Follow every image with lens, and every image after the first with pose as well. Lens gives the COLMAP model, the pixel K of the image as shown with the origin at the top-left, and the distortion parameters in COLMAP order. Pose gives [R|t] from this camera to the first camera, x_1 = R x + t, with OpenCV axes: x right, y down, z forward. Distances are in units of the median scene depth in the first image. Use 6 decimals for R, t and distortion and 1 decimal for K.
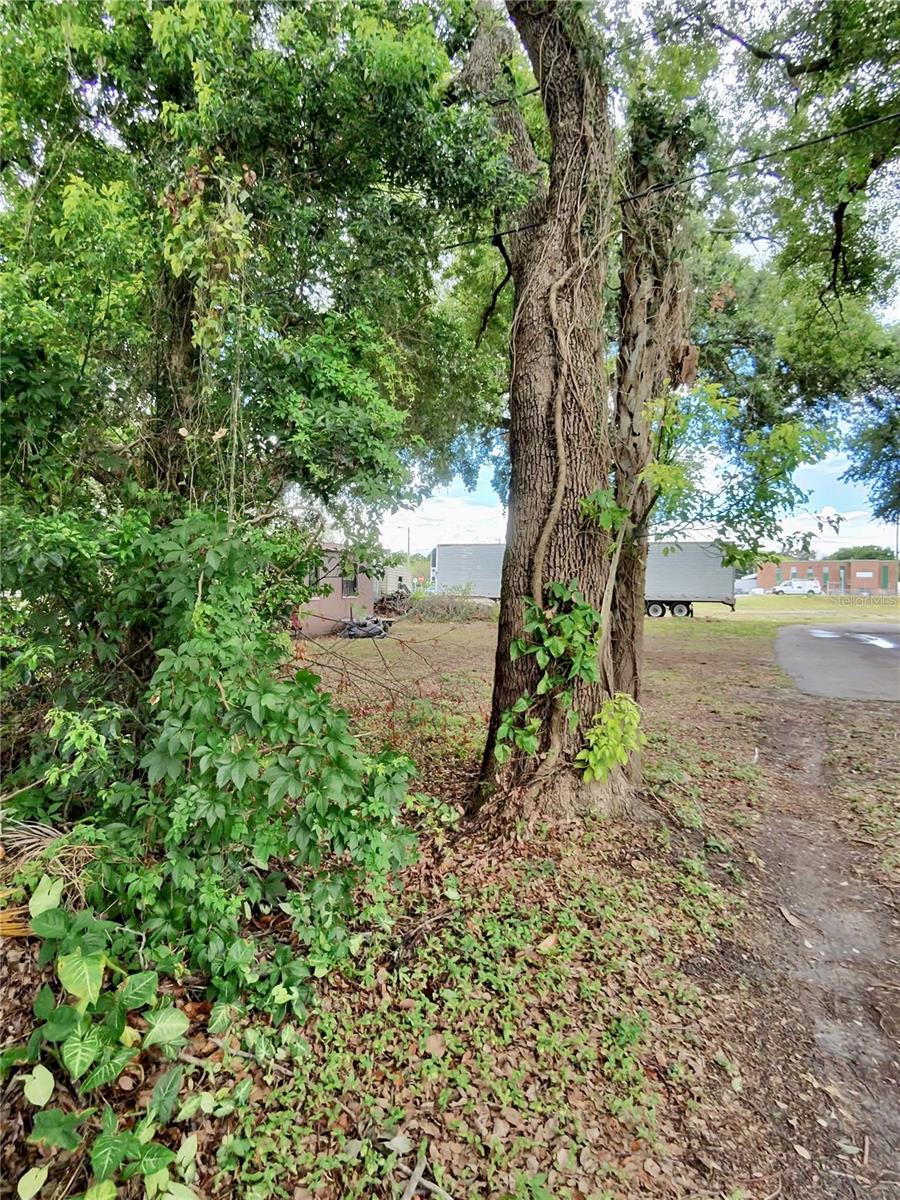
lens RADIAL K [[646.3, 0, 446.9], [0, 646.3, 606.3], [0, 0, 1]] dist [0.001206, -0.000641]
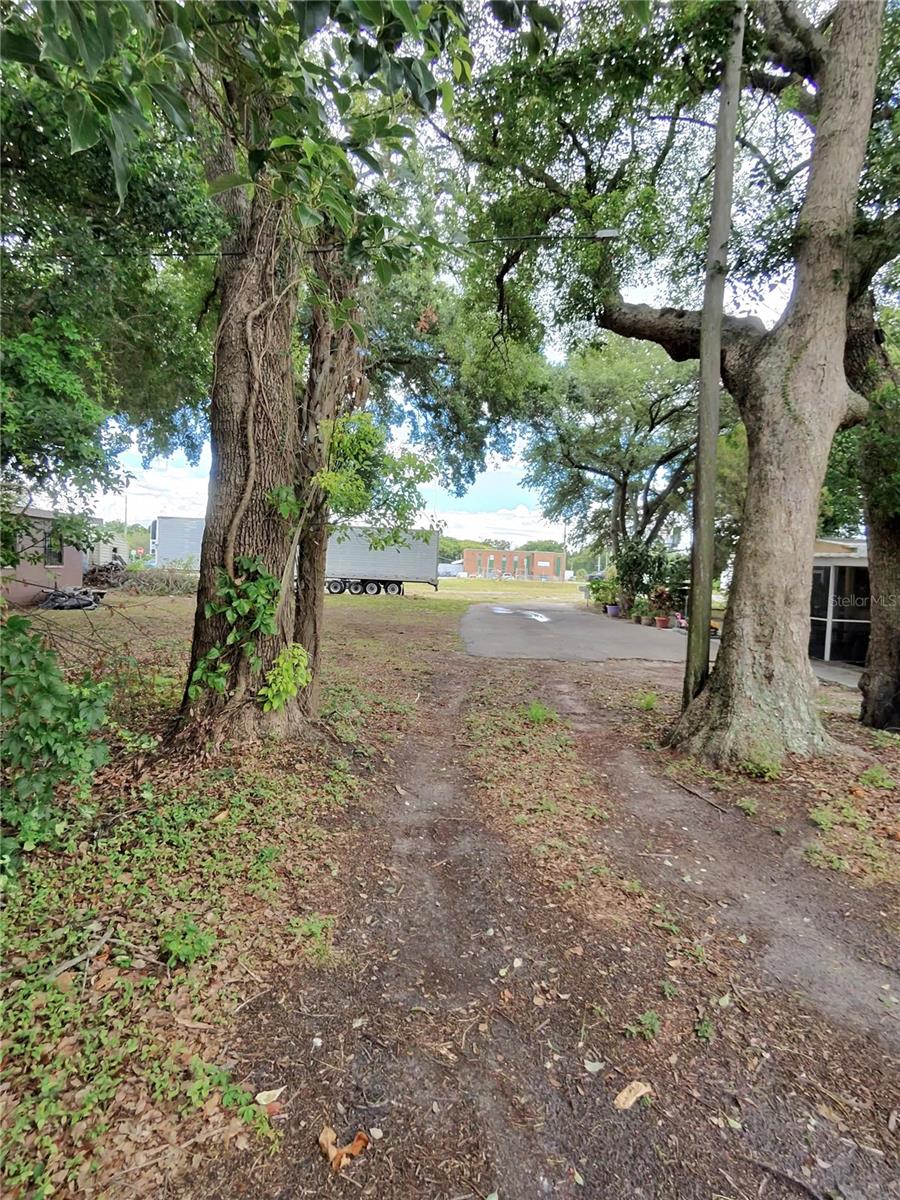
lens RADIAL K [[646.3, 0, 446.9], [0, 646.3, 606.3], [0, 0, 1]] dist [0.001206, -0.000641]
pose [[0.921470, 0.011249, 0.388286, 0.042680], [-0.023466, 0.999367, 0.026736, 0.016721], [-0.387739, -0.033748, 0.921151, -0.318048]]
